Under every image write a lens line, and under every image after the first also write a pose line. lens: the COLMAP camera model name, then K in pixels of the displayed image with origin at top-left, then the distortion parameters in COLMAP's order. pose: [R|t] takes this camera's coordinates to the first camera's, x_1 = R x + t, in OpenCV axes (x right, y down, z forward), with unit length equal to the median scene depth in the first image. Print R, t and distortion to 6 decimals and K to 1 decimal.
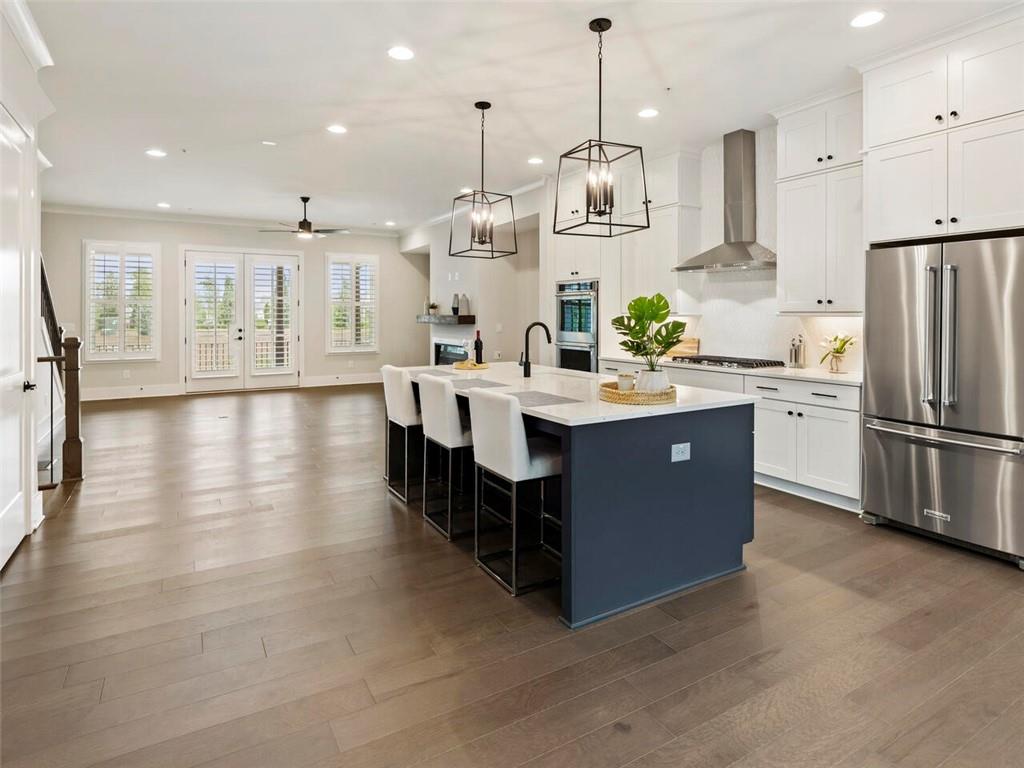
lens RADIAL K [[581.3, 0, 526.6], [0, 581.3, 311.7], [0, 0, 1]] dist [-0.005883, -0.000358]
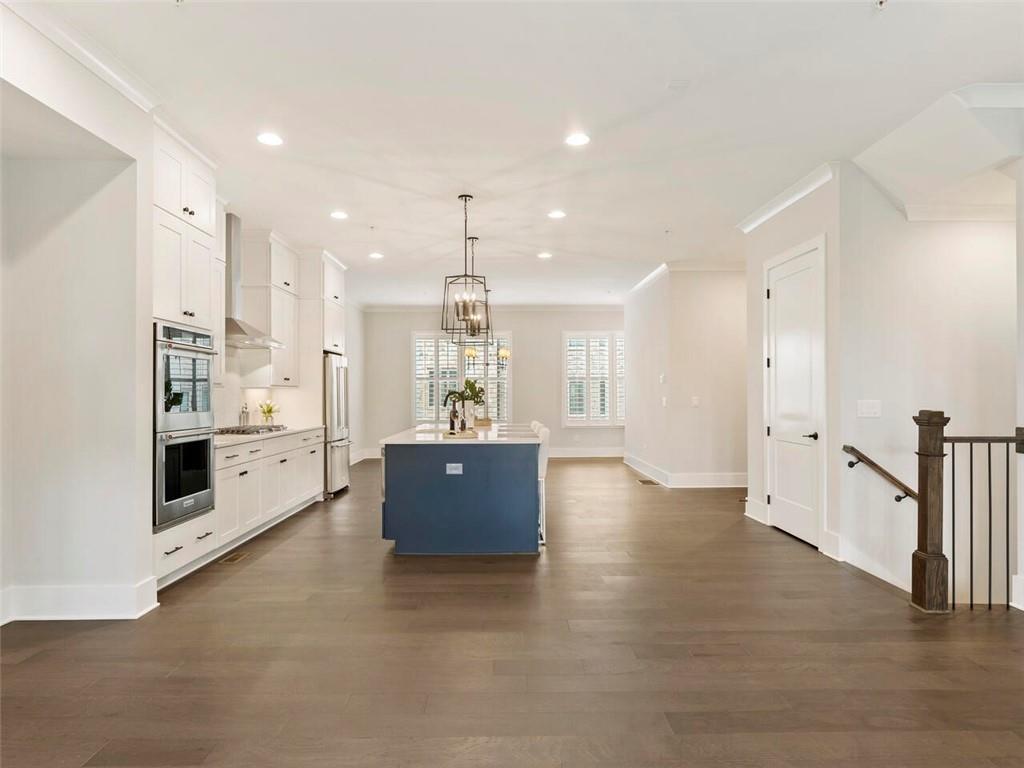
lens RADIAL K [[603.0, 0, 510.8], [0, 603.0, 390.4], [0, 0, 1]] dist [-0.001917, -0.000664]
pose [[-0.863615, 0.004483, 0.504133, -0.620885], [-0.001243, 0.999938, -0.011021, 0.023498], [-0.504151, -0.010145, -0.863556, 1.646547]]
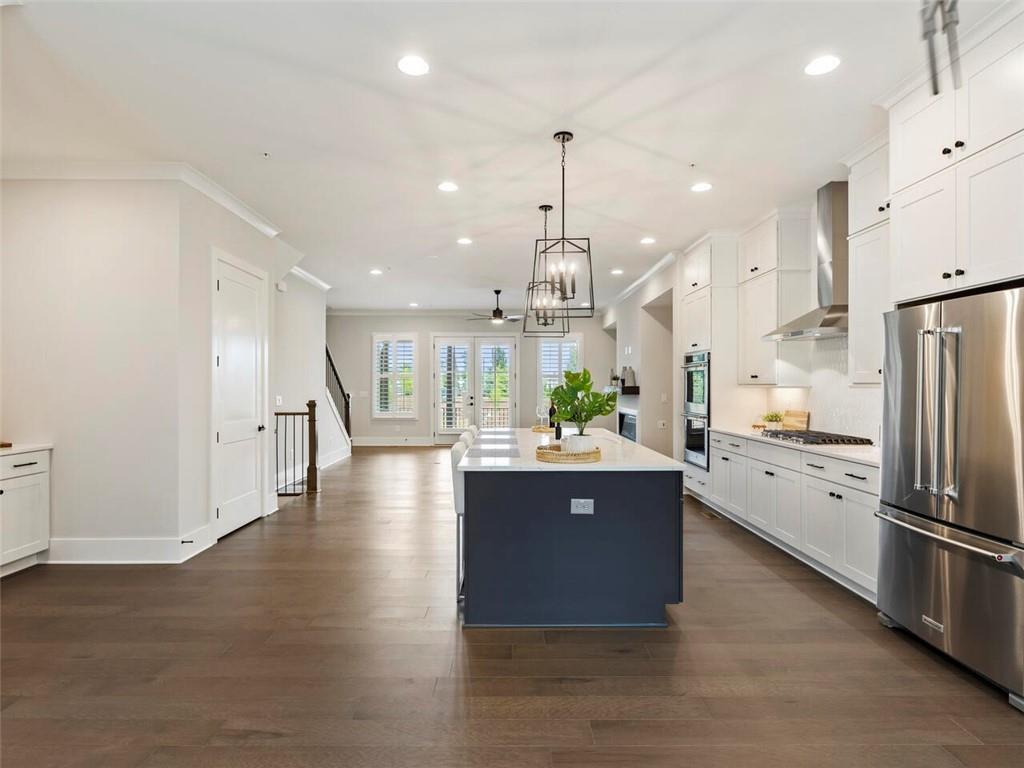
lens RADIAL K [[581.3, 0, 520.4], [0, 581.3, 377.5], [0, 0, 1]] dist [-0.005883, -0.000358]
pose [[0.848842, -0.006313, -0.528609, 0.413590], [0.001818, 0.999958, -0.009022, -0.000953], [0.528644, 0.006697, 0.848817, -0.020424]]
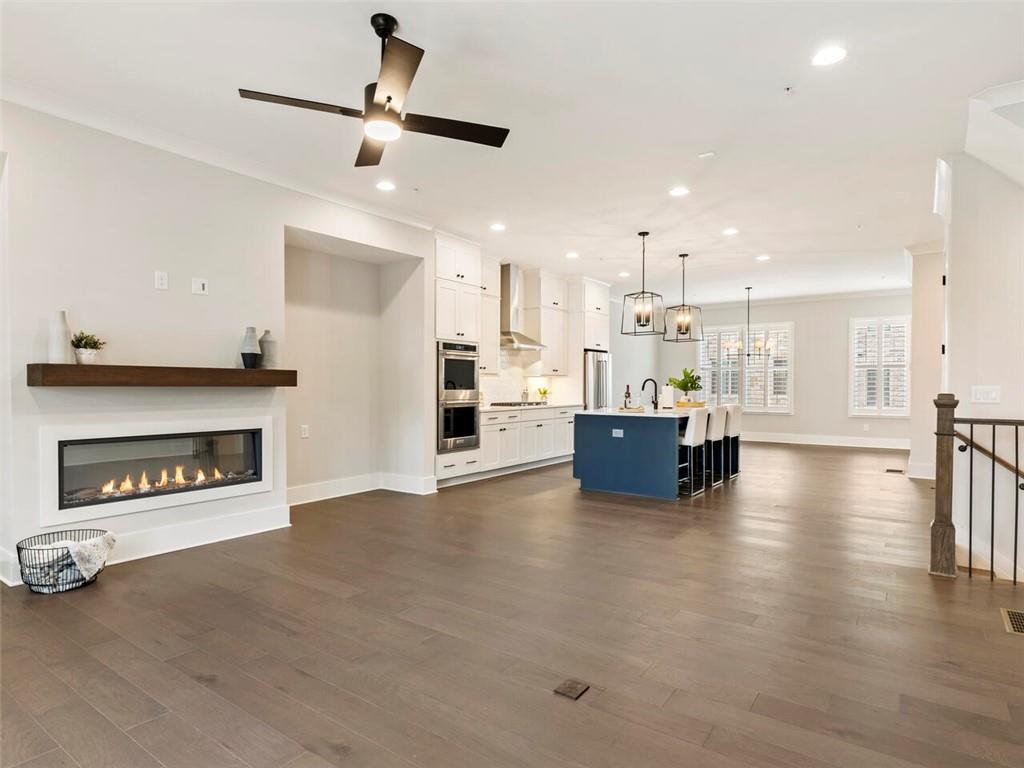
lens RADIAL K [[576.3, 0, 510.1], [0, 576.3, 385.3], [0, 0, 1]] dist [0.002882, -0.002295]
pose [[-0.400062, -0.003915, 0.916480, -1.096250], [-0.007086, 0.999974, 0.001178, 0.029663], [-0.916461, -0.006023, -0.400080, 1.607015]]
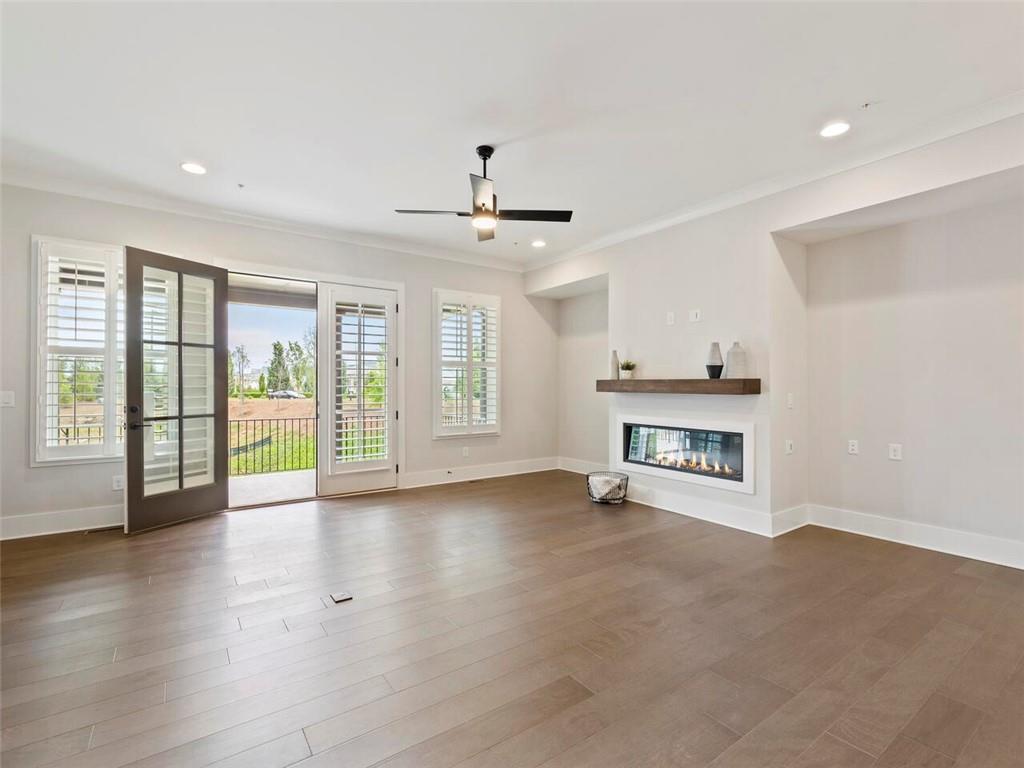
lens RADIAL K [[479.8, 0, 514.7], [0, 479.8, 386.7], [0, 0, 1]] dist [0.005190, -0.000789]
pose [[0.996965, 0.001147, 0.077838, -0.582911], [-0.001670, 0.999976, 0.006656, 0.018013], [-0.077829, -0.006766, 0.996944, 0.859419]]
